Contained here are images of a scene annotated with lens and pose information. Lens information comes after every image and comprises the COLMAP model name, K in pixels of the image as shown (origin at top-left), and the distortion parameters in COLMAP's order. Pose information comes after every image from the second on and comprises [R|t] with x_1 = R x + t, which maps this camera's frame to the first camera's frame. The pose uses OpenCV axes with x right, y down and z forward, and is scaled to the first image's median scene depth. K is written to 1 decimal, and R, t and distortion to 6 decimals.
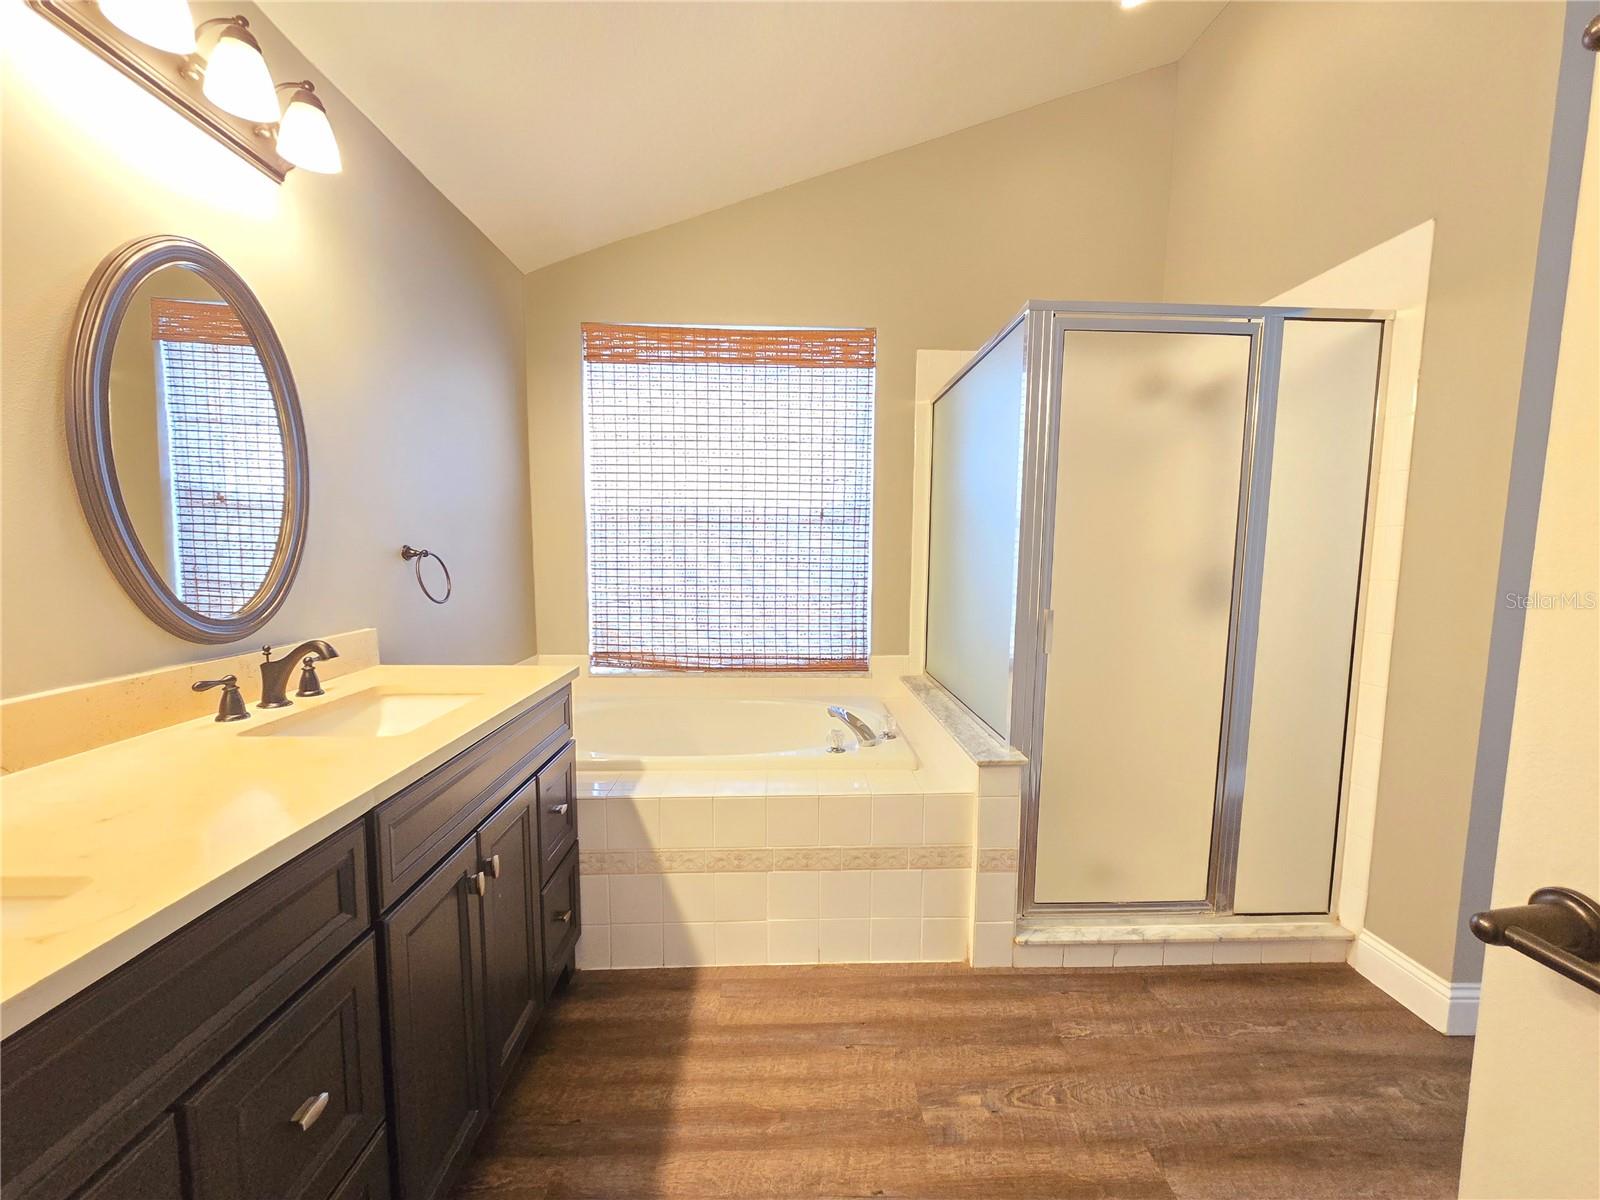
lens RADIAL K [[657.9, 0, 801.2], [0, 657.9, 611.7], [0, 0, 1]] dist [-0.002837, 0.001101]
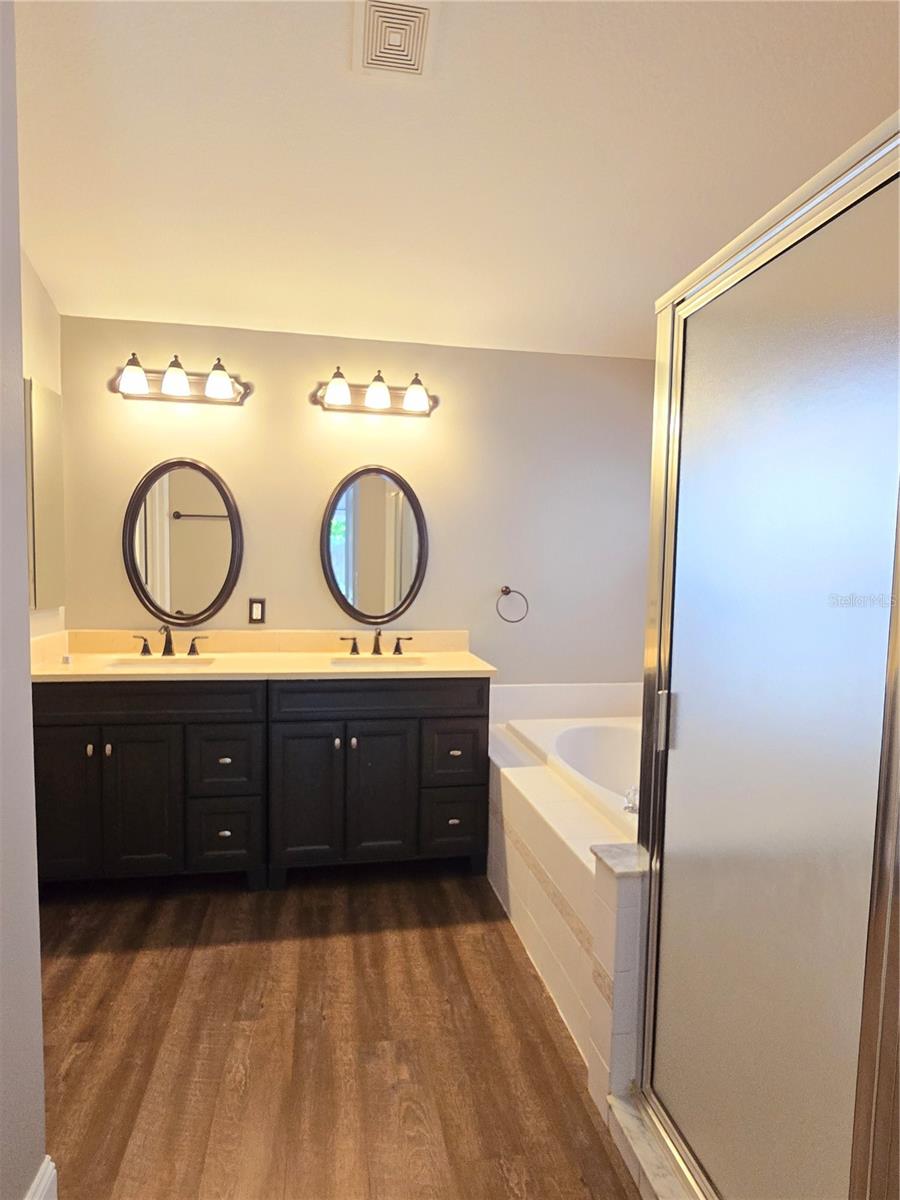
lens RADIAL K [[648.1, 0, 448.4], [0, 648.1, 599.5], [0, 0, 1]] dist [-0.001932, -0.000882]
pose [[0.153059, 0.049139, -0.986995, 1.322904], [-0.113614, 0.993015, 0.031819, -0.133993], [0.981664, 0.107267, 0.157573, 0.780201]]
